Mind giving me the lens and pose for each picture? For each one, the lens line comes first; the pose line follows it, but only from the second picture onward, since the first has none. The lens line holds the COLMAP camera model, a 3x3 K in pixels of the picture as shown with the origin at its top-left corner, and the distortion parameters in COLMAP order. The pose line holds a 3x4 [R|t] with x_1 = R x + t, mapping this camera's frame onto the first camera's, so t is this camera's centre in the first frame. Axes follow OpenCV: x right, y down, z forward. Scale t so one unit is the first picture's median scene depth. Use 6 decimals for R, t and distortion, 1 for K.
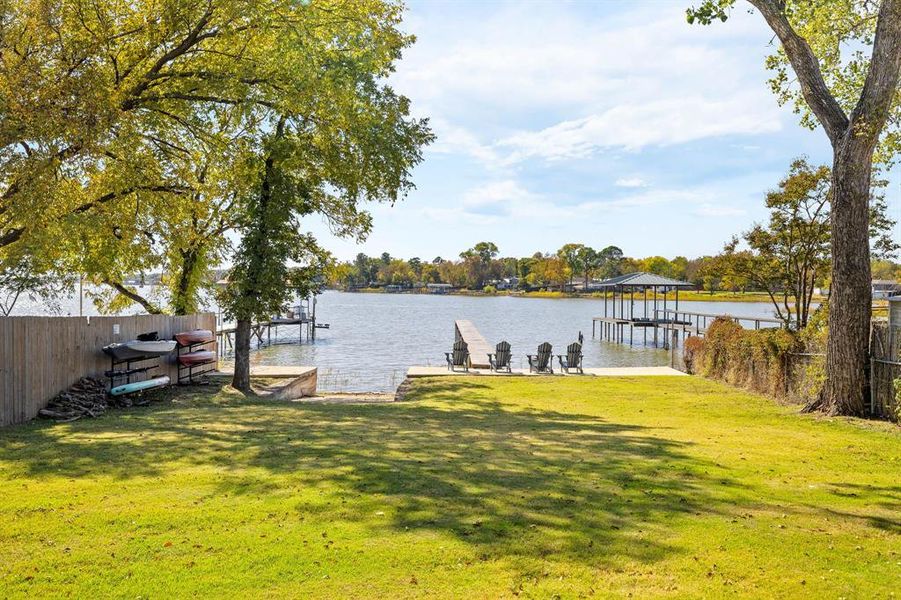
lens RADIAL K [[878.0, 0, 450.5], [0, 878.0, 300.0], [0, 0, 1]] dist [0.004387, 0.002503]
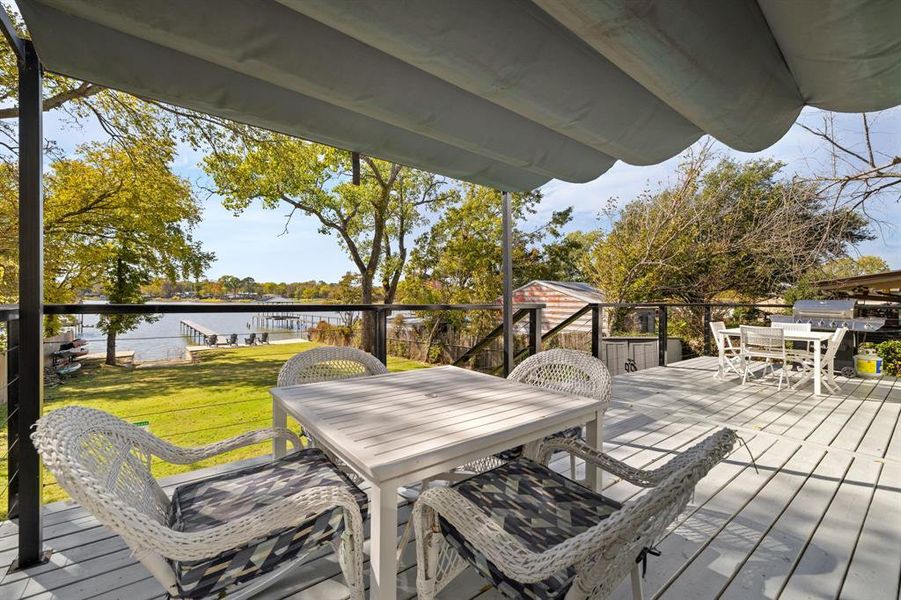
lens RADIAL K [[380.8, 0, 450.5], [0, 380.8, 300.0], [0, 0, 1]] dist [0.001619, 0.000034]
pose [[0.783160, -0.007400, 0.621776, -0.145958], [0.010371, 0.999946, -0.001162, -0.045140], [-0.621733, 0.007359, 0.783194, -0.256316]]
